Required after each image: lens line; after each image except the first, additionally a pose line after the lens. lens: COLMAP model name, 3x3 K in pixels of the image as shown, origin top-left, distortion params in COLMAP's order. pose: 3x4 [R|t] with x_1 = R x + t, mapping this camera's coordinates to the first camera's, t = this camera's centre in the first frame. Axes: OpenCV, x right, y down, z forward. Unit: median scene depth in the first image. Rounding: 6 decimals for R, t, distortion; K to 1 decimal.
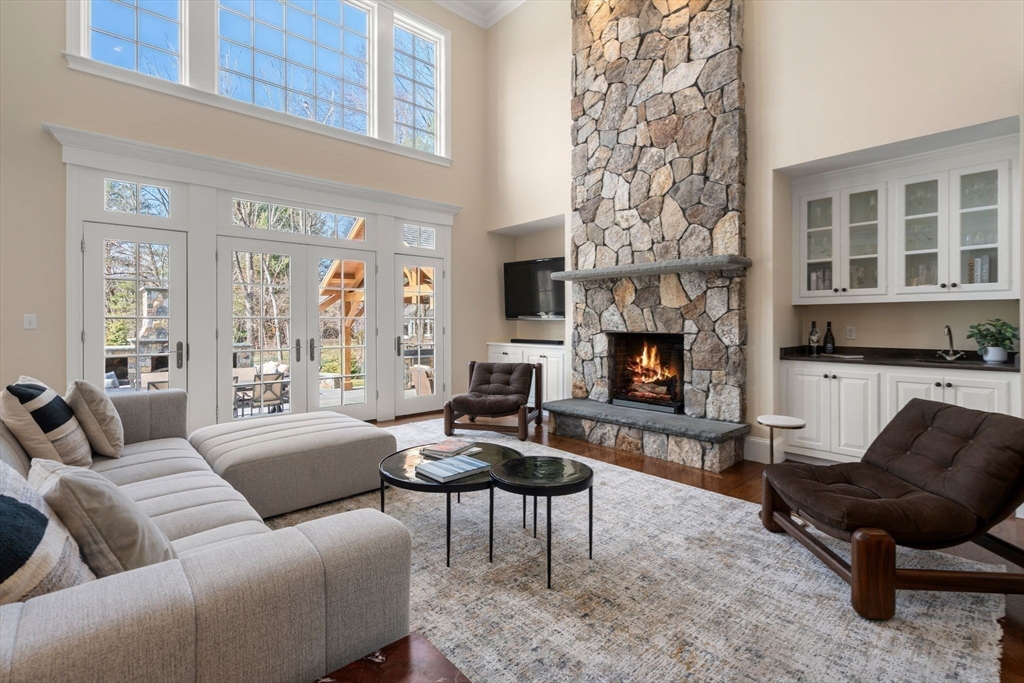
lens RADIAL K [[466.3, 0, 514.5], [0, 466.3, 320.2], [0, 0, 1]] dist [-0.001348, -0.000013]
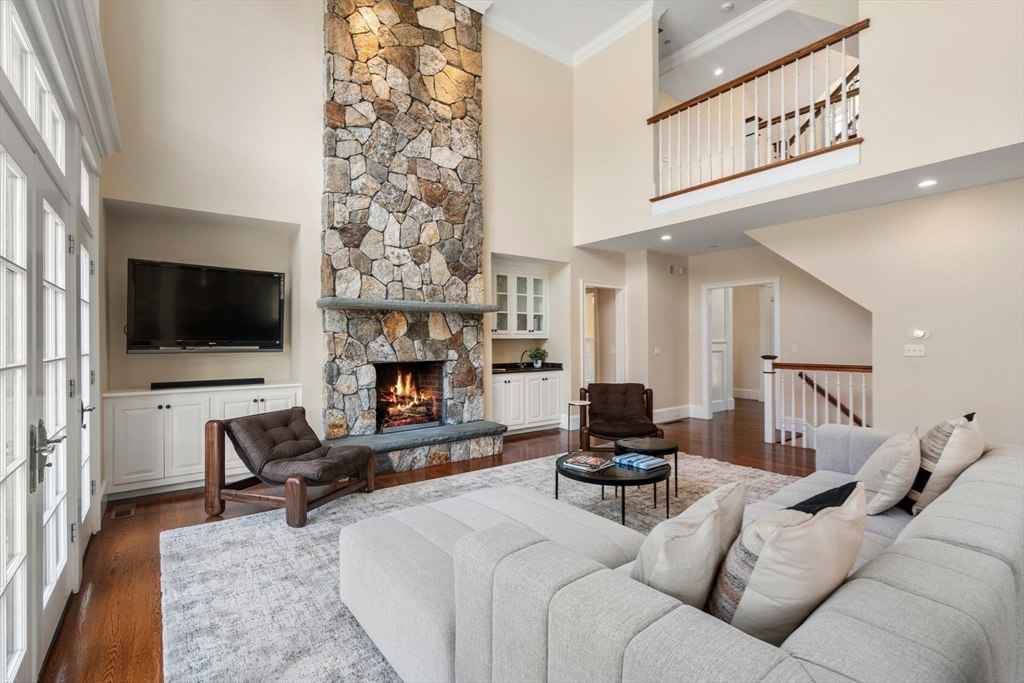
lens RADIAL K [[466.3, 0, 512.5], [0, 466.3, 341.6], [0, 0, 1]] dist [-0.001348, -0.000013]
pose [[0.102933, 0.005056, 0.994675, -0.817290], [0.006938, 0.999959, -0.005801, -0.013550], [-0.994664, 0.007498, 0.102893, 0.645934]]
